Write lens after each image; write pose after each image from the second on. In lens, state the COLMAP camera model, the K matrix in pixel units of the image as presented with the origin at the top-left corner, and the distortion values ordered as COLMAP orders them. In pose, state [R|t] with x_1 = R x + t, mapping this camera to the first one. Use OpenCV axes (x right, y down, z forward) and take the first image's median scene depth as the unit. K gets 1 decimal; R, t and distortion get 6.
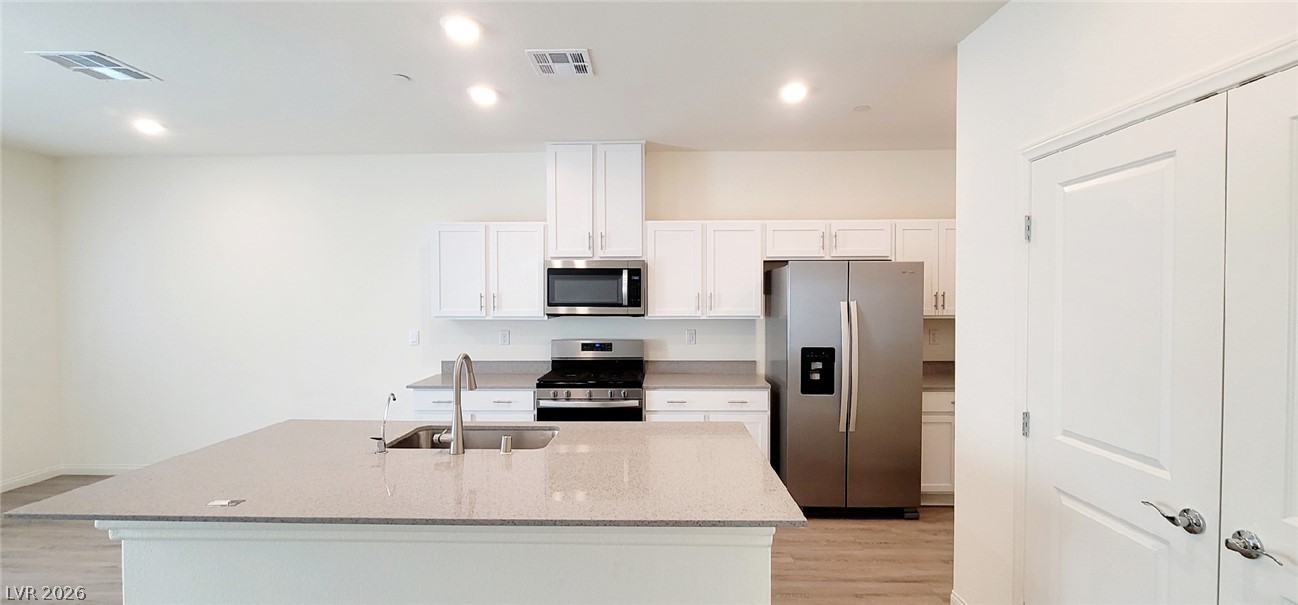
lens RADIAL K [[533.5, 0, 647.7], [0, 533.5, 304.7], [0, 0, 1]] dist [-0.003068, 0.000405]
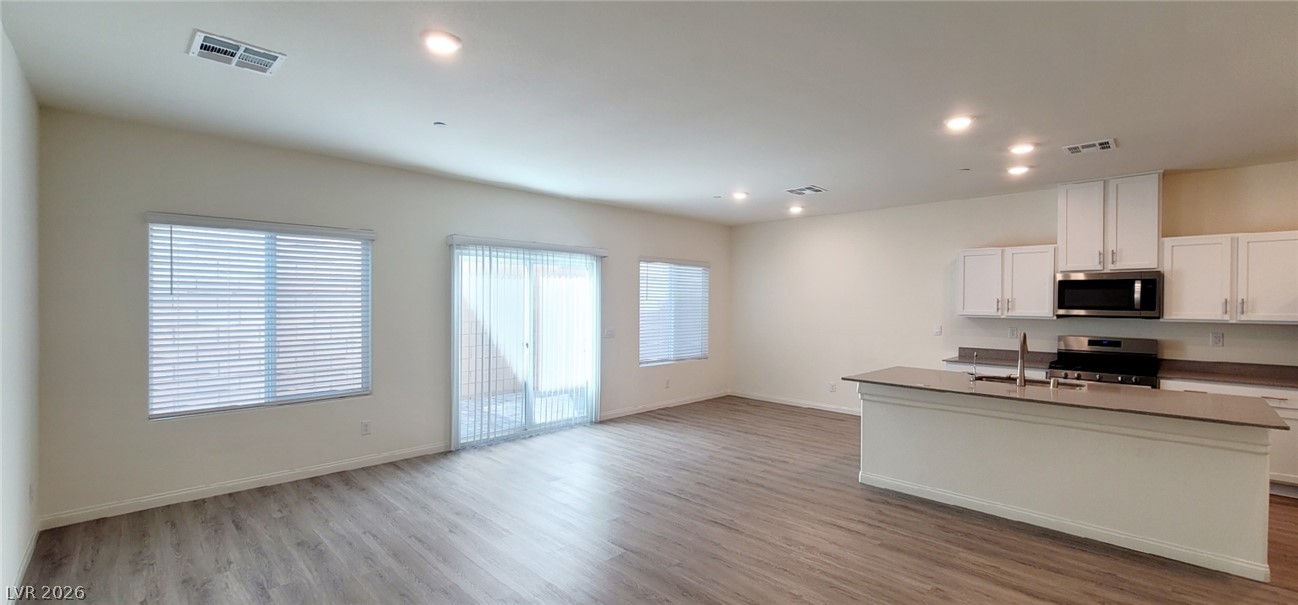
lens RADIAL K [[533.5, 0, 647.7], [0, 533.5, 304.7], [0, 0, 1]] dist [-0.003068, 0.000405]
pose [[0.723205, 0.011415, -0.690539, -0.012319], [-0.019512, 0.999802, -0.003908, 0.017219], [0.690358, 0.016300, 0.723284, -0.635286]]
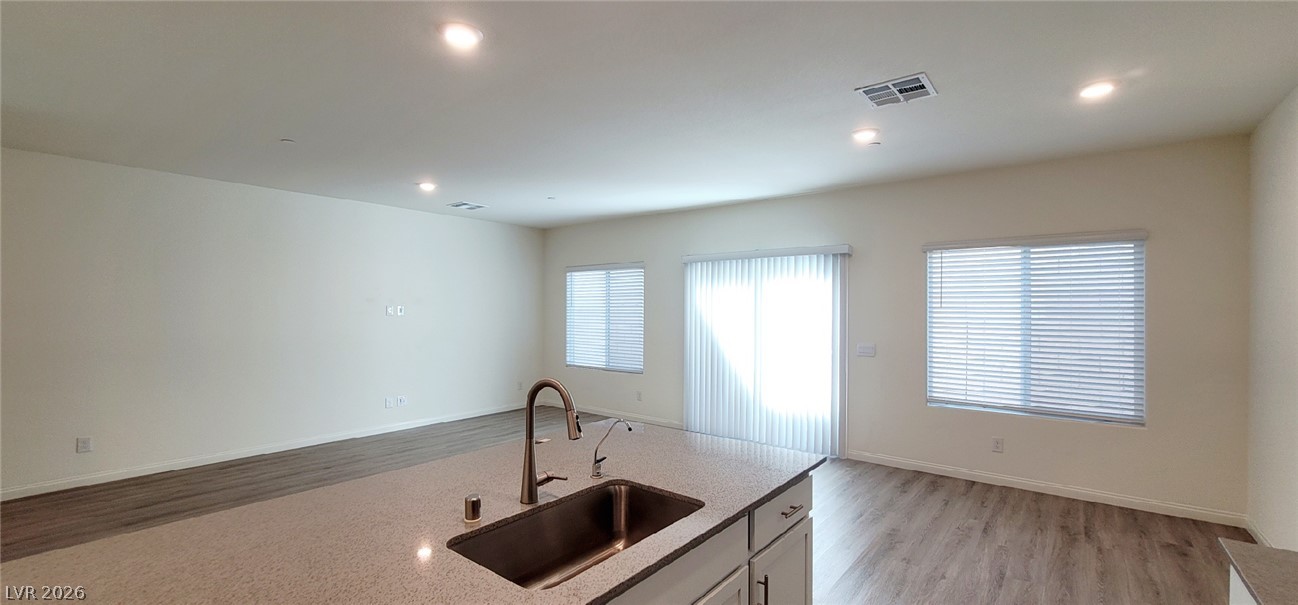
lens RADIAL K [[533.5, 0, 647.7], [0, 533.5, 304.7], [0, 0, 1]] dist [-0.003068, 0.000405]
pose [[-0.602482, -0.005855, -0.798111, 0.097452], [-0.015454, 0.999871, 0.004331, -0.006779], [0.797983, 0.014943, -0.602495, 0.859635]]
